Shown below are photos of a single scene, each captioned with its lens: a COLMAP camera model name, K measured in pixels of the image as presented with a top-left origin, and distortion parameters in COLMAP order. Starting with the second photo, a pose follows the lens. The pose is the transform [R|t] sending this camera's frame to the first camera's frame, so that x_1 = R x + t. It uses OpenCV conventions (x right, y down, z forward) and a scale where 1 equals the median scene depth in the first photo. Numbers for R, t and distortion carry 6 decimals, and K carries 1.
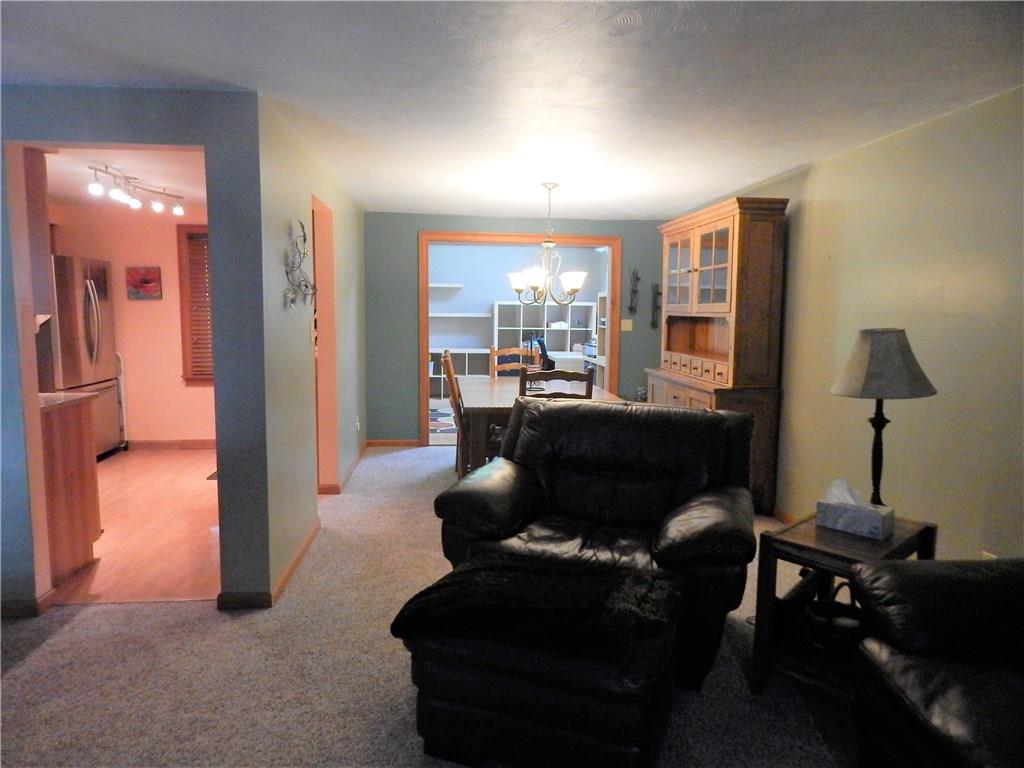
lens RADIAL K [[661.9, 0, 513.7], [0, 661.9, 383.6], [0, 0, 1]] dist [0.008311, 0.001443]
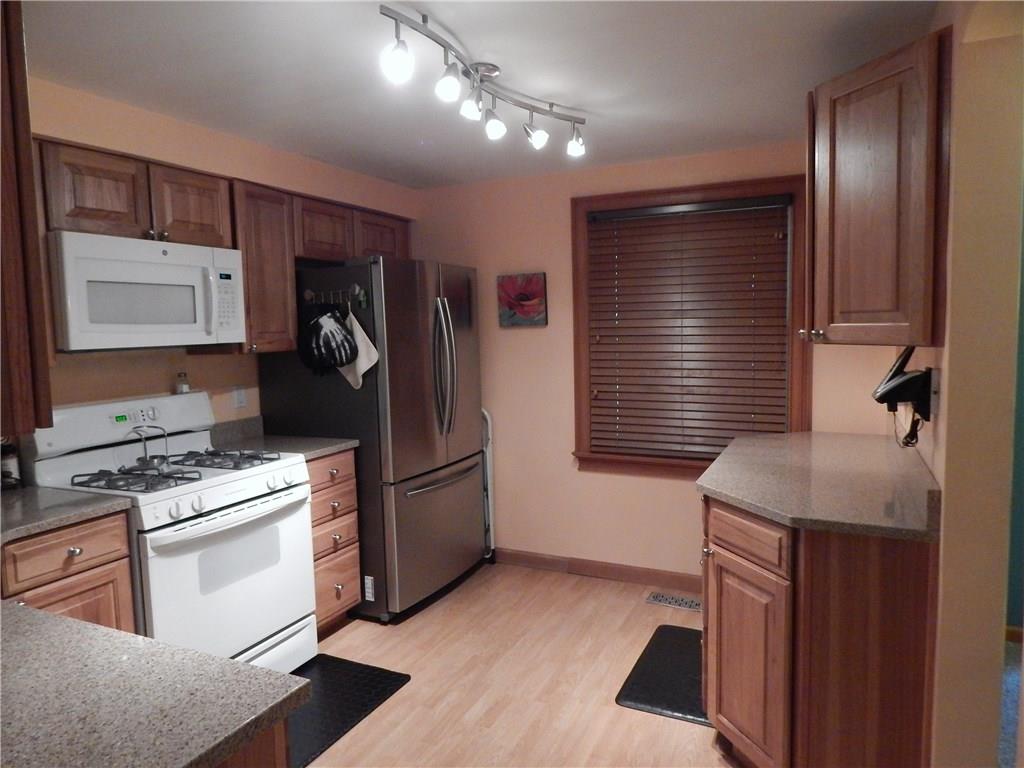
lens RADIAL K [[661.9, 0, 512.7], [0, 661.9, 383.3], [0, 0, 1]] dist [0.008311, 0.001443]
pose [[0.850736, 0.014489, -0.525394, -0.240453], [-0.024852, 0.999611, -0.012676, -0.065979], [0.525006, 0.023841, 0.850765, 0.474669]]
